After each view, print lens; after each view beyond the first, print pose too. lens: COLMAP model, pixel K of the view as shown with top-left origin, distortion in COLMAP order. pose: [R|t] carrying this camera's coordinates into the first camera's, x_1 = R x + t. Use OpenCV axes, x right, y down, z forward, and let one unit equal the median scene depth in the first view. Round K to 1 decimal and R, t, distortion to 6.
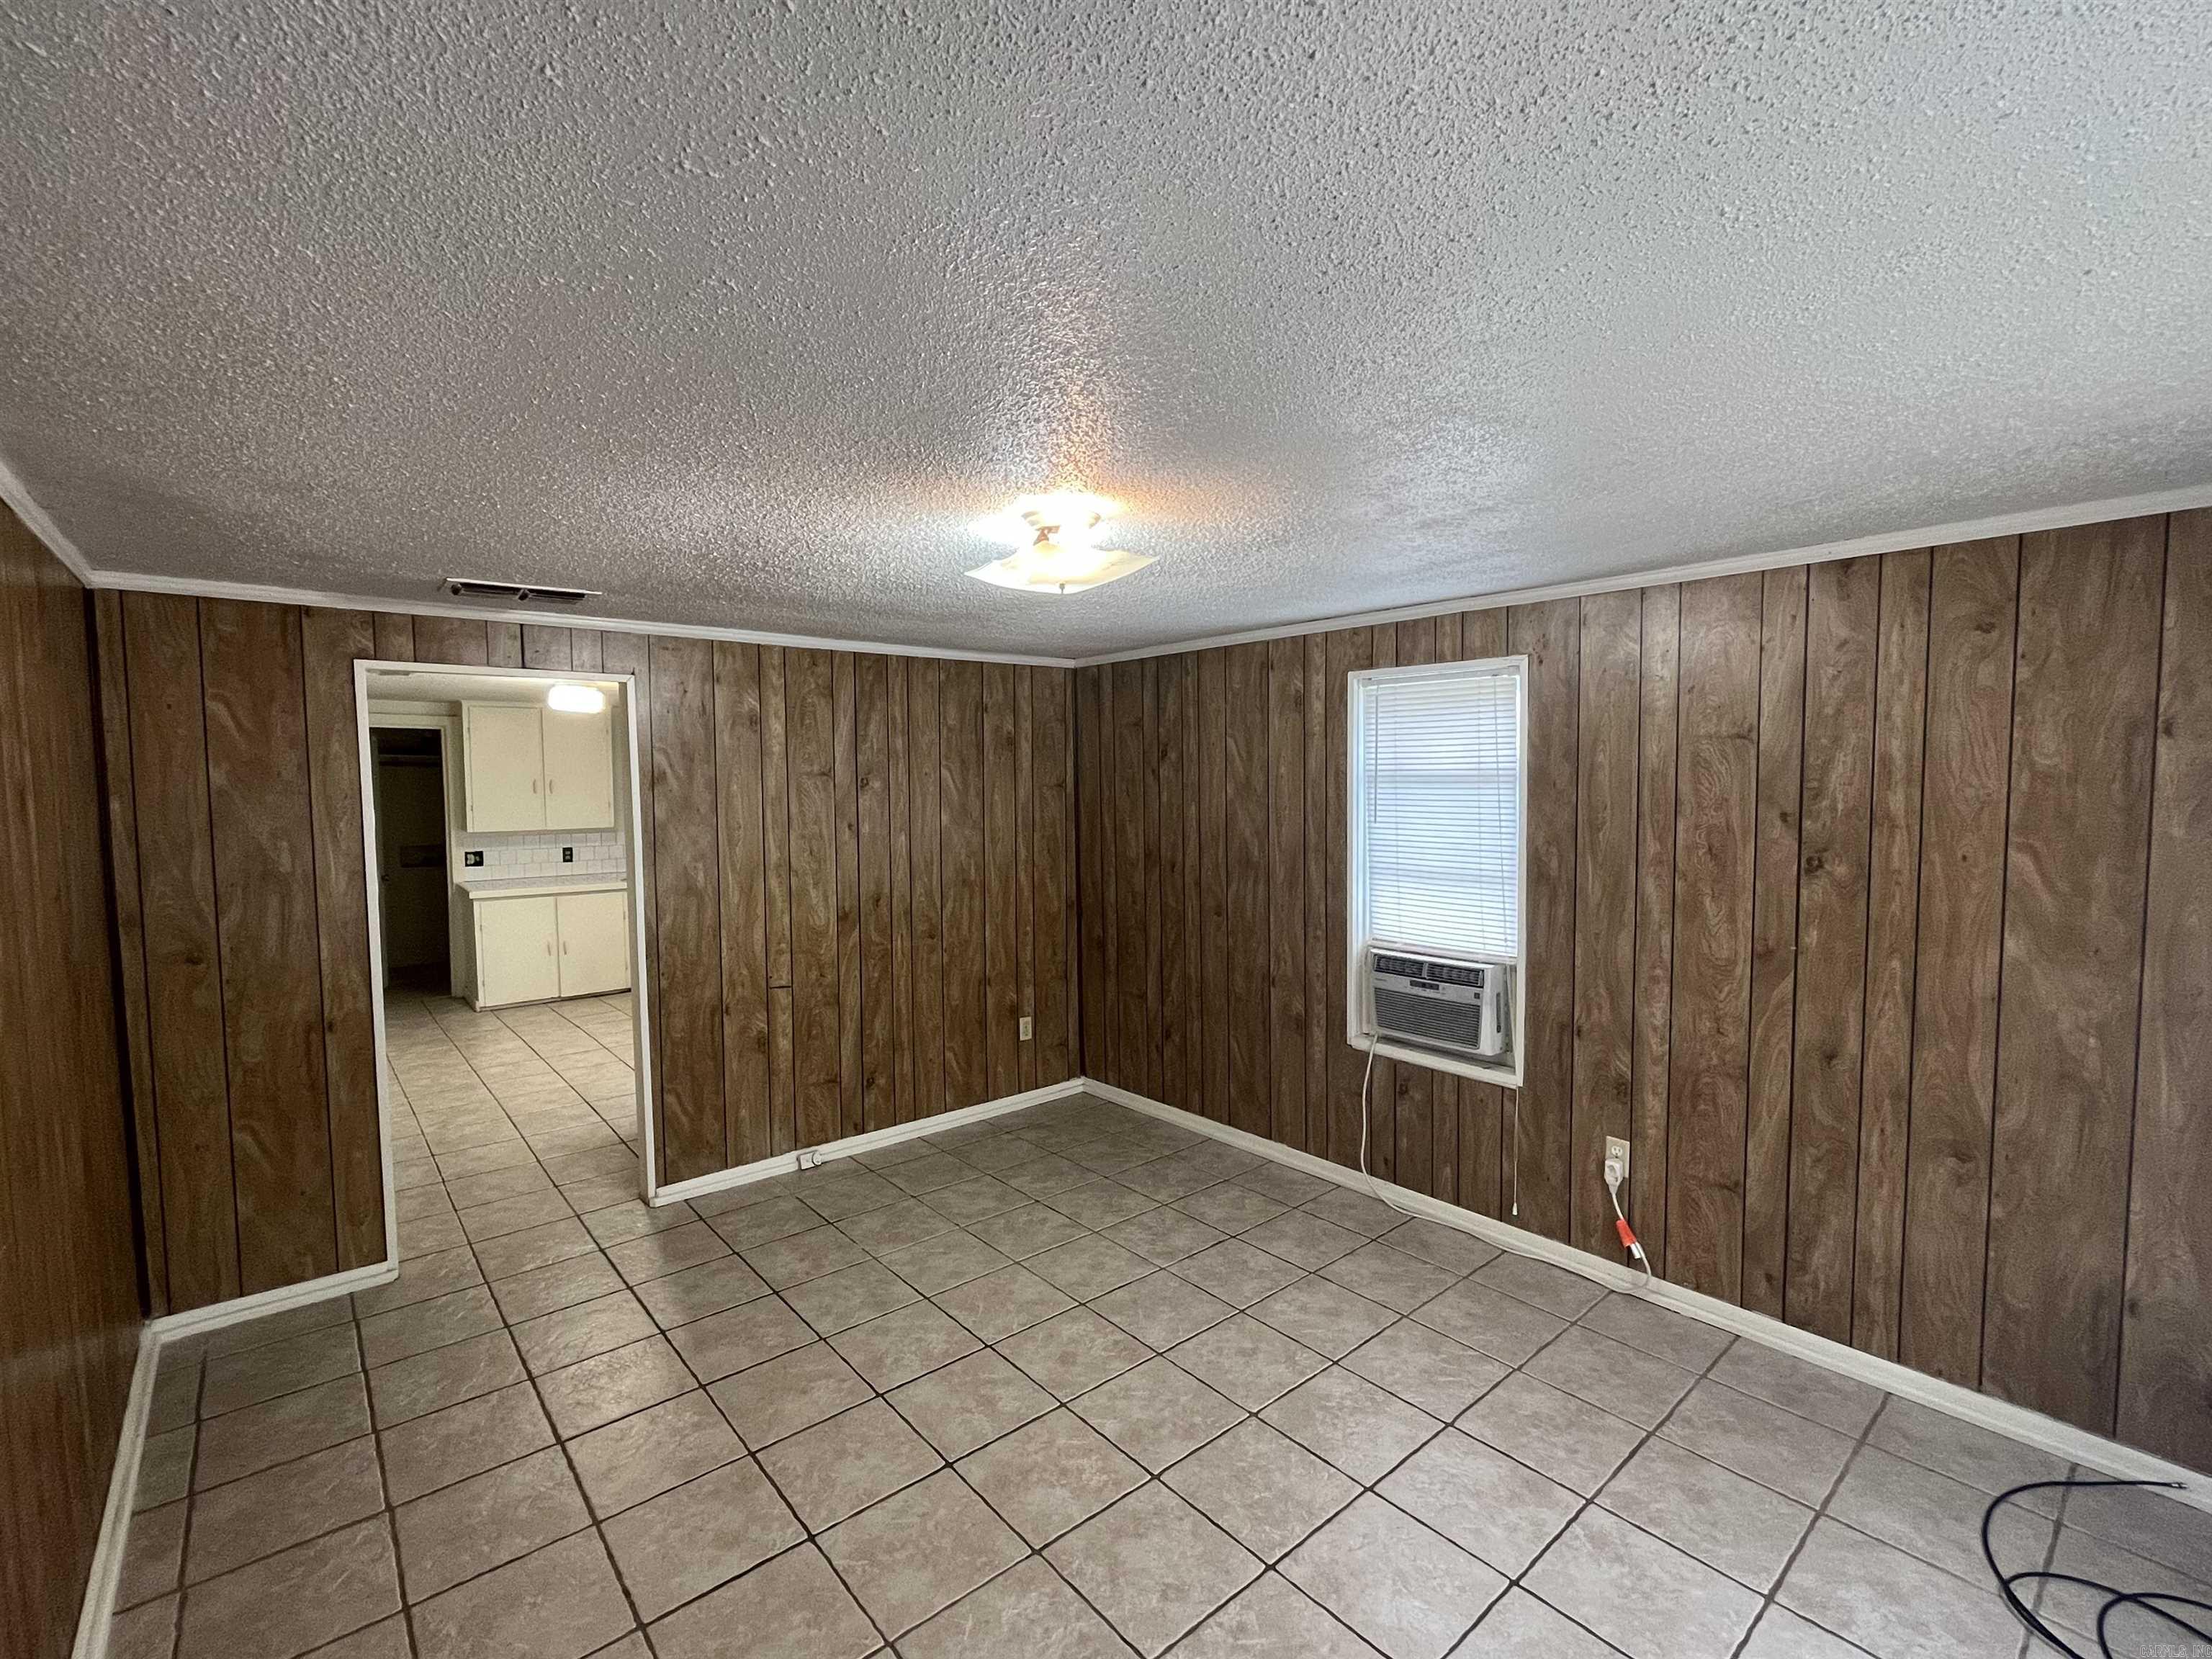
lens RADIAL K [[980.6, 0, 1093.9], [0, 980.6, 832.7], [0, 0, 1]] dist [0.010154, -0.000396]
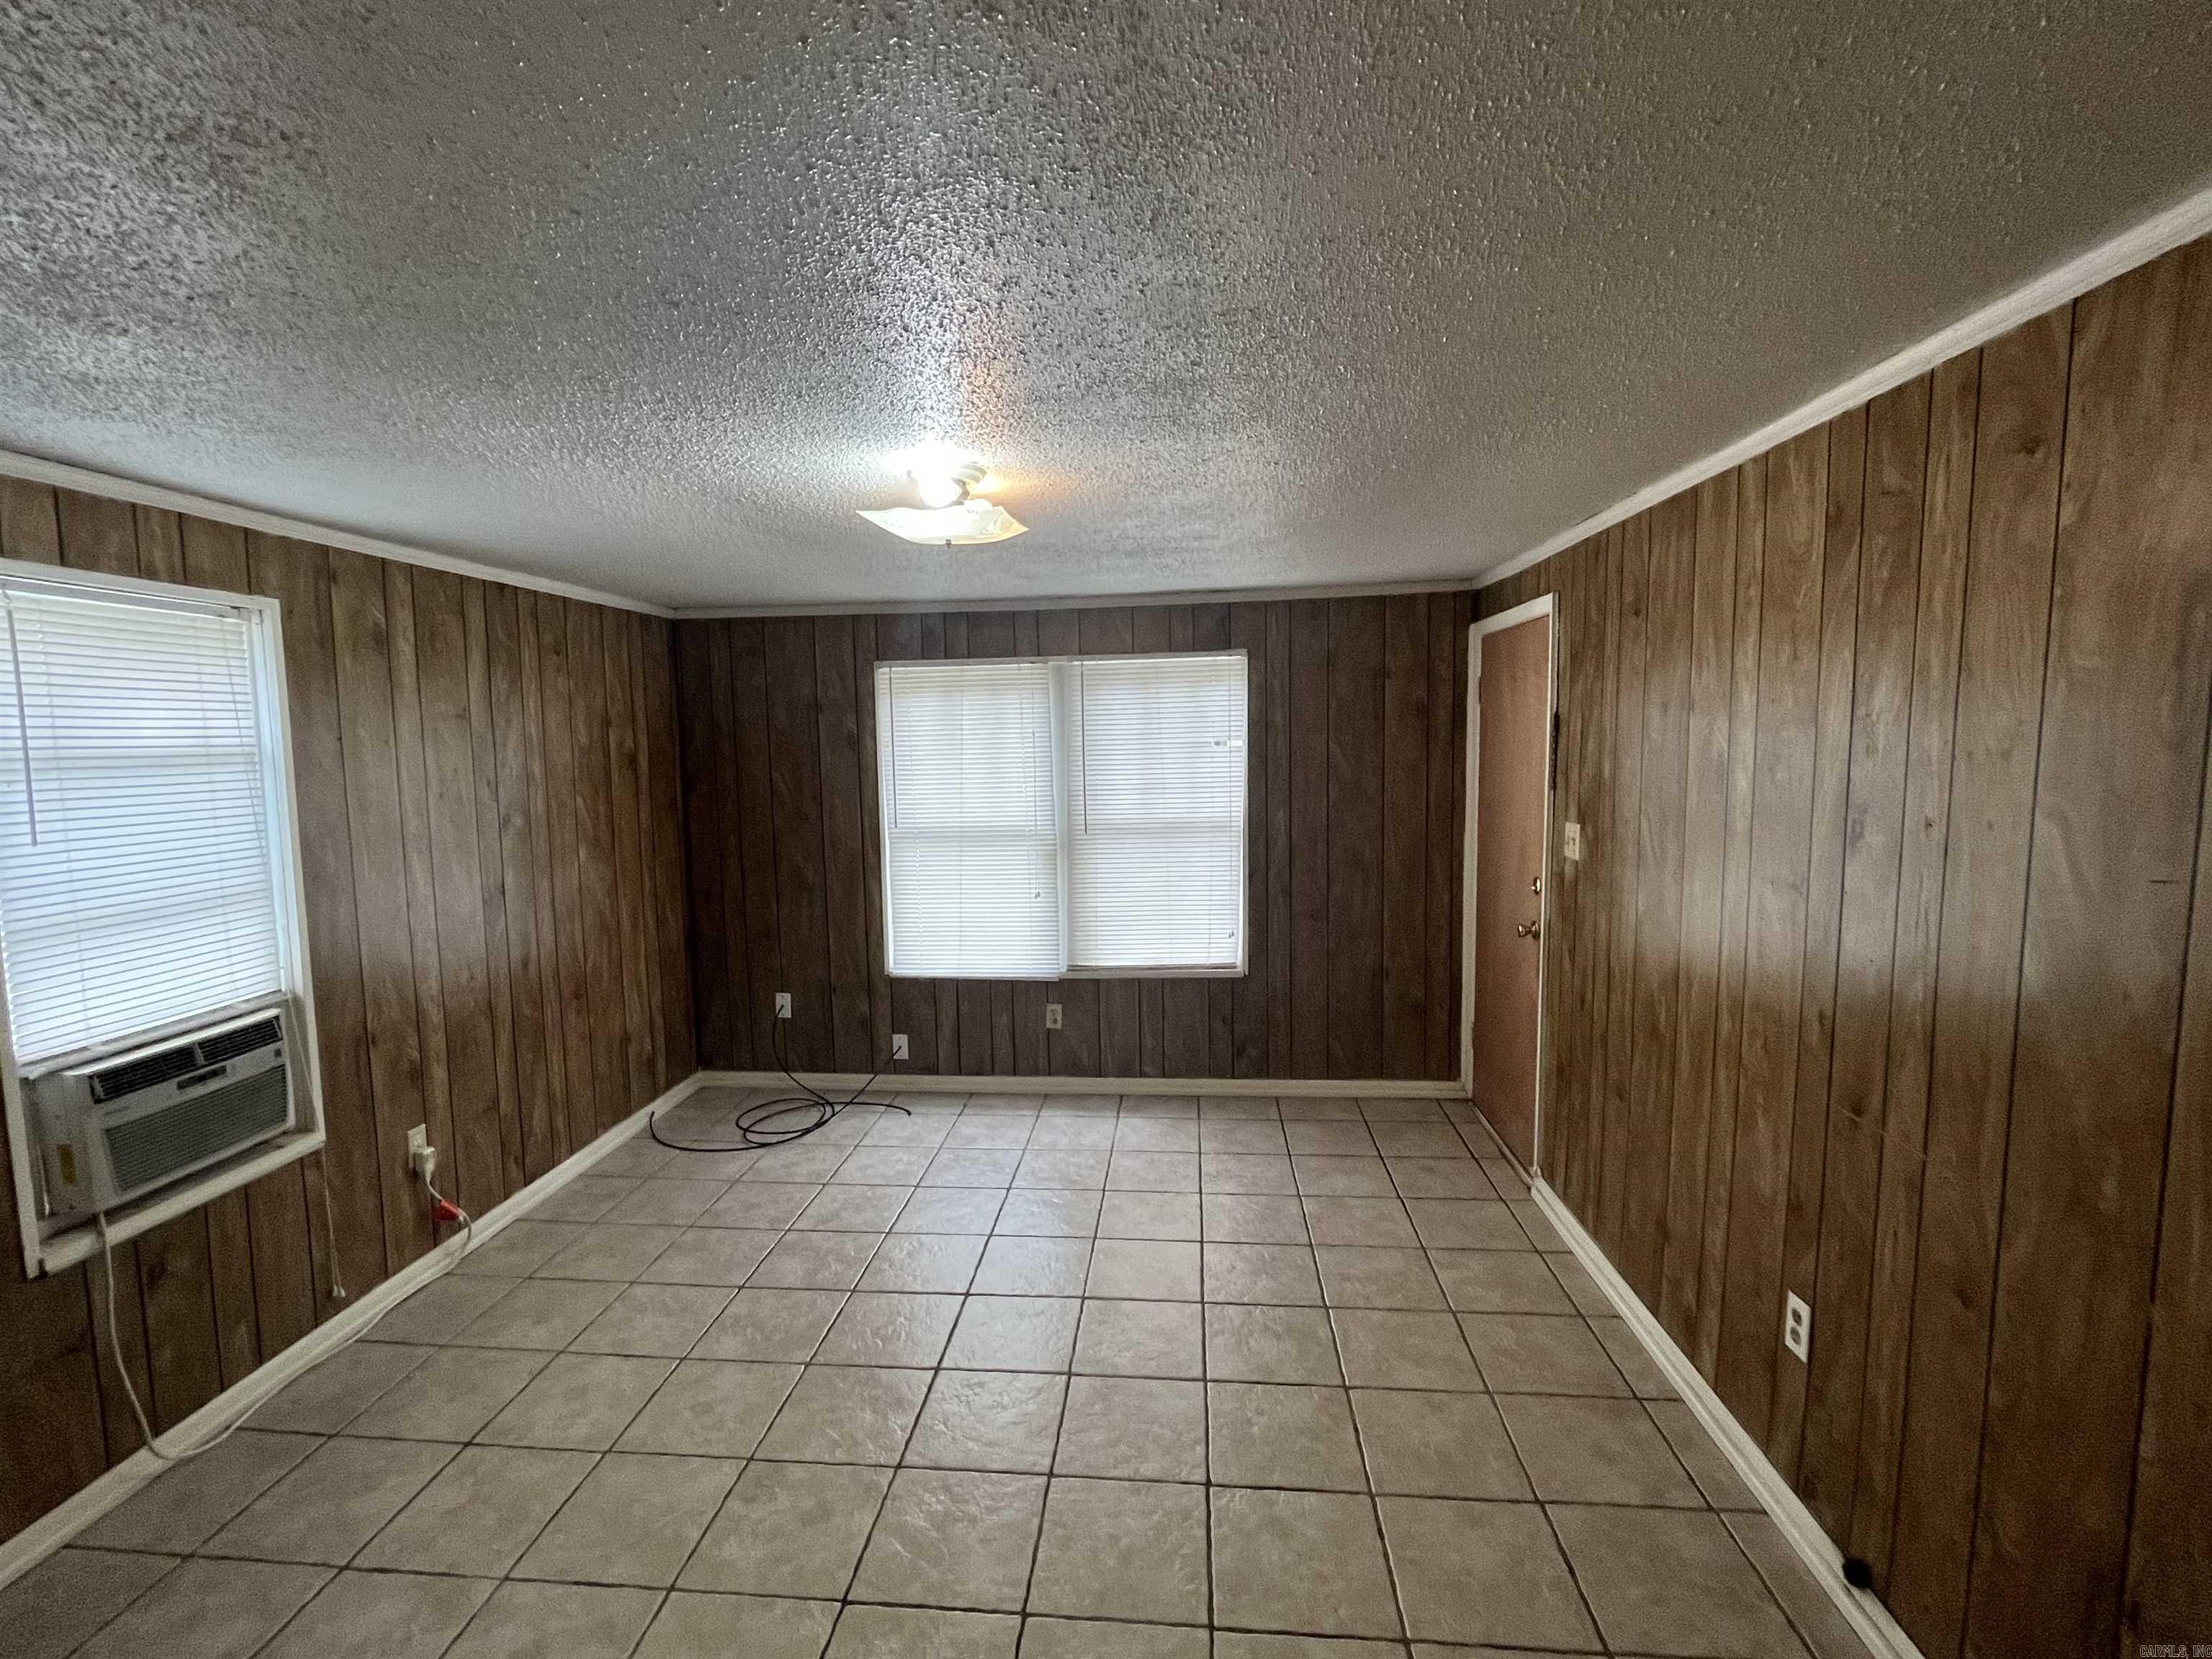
lens RADIAL K [[980.6, 0, 1093.9], [0, 980.6, 832.7], [0, 0, 1]] dist [0.010154, -0.000396]
pose [[-0.693540, -0.045022, 0.719010, -0.576777], [0.072332, 0.988650, 0.131676, -0.052292], [-0.716778, 0.143331, -0.682412, 1.075278]]
